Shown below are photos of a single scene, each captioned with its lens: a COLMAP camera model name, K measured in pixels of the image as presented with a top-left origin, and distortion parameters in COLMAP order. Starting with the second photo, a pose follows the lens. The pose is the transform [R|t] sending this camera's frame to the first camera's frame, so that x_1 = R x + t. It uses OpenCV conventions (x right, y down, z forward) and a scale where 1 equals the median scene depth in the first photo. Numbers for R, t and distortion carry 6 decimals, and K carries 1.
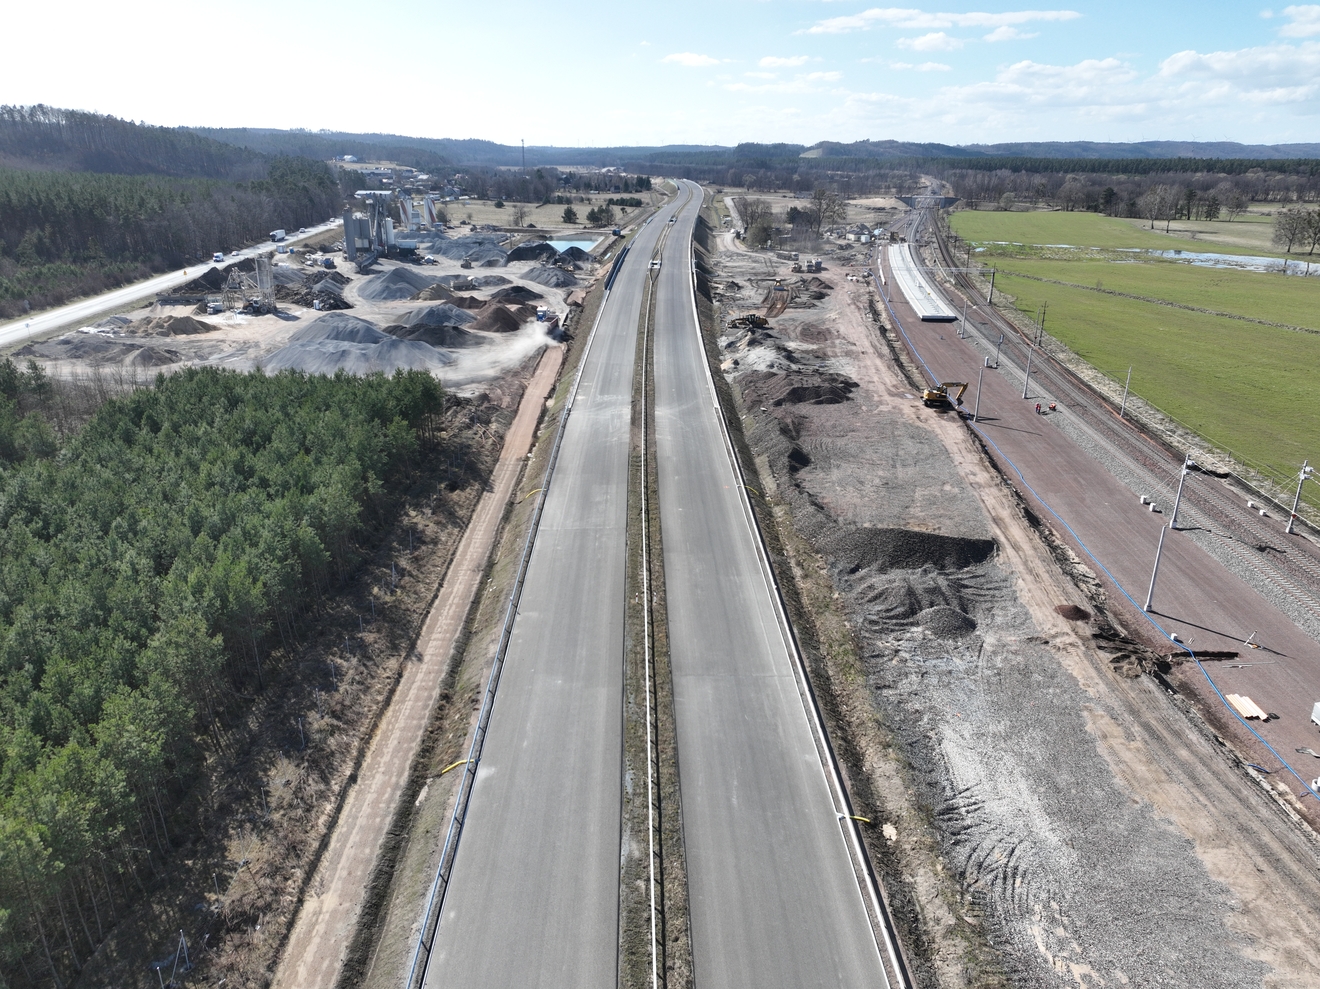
lens RADIAL K [[928.1, 0, 660.0], [0, 928.1, 494.5], [0, 0, 1]] dist [0.010994, 0.003240]
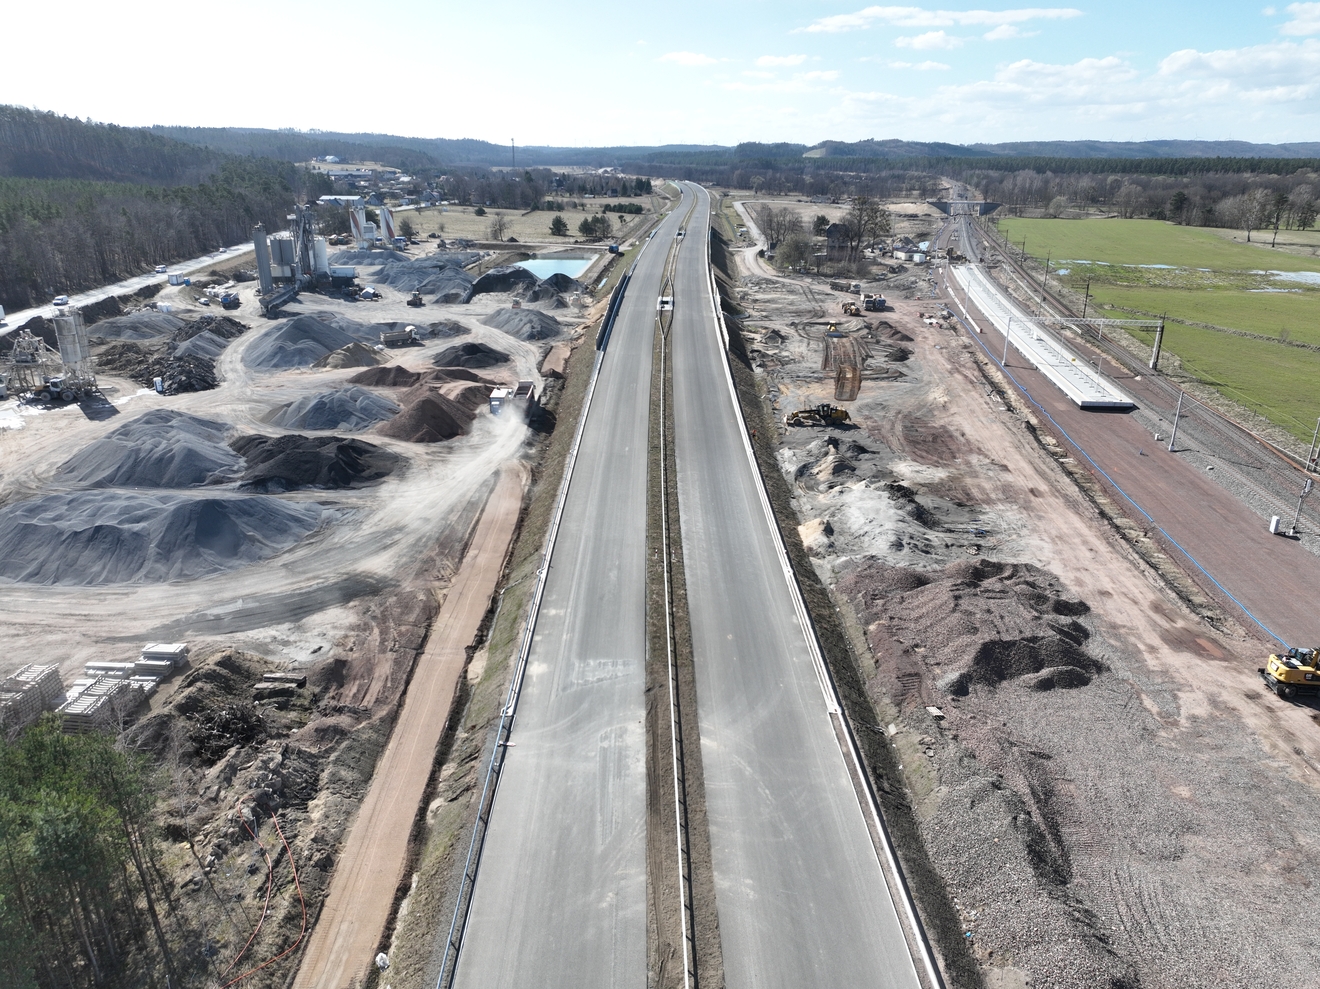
lens RADIAL K [[926.6, 0, 660.0], [0, 926.6, 494.5], [0, 0, 1]] dist [0.006656, 0.010875]
pose [[0.999995, -0.002069, 0.002223, -0.008595], [0.002068, 0.999998, 0.000829, -0.069451], [-0.002225, -0.000825, 0.999997, 0.188495]]
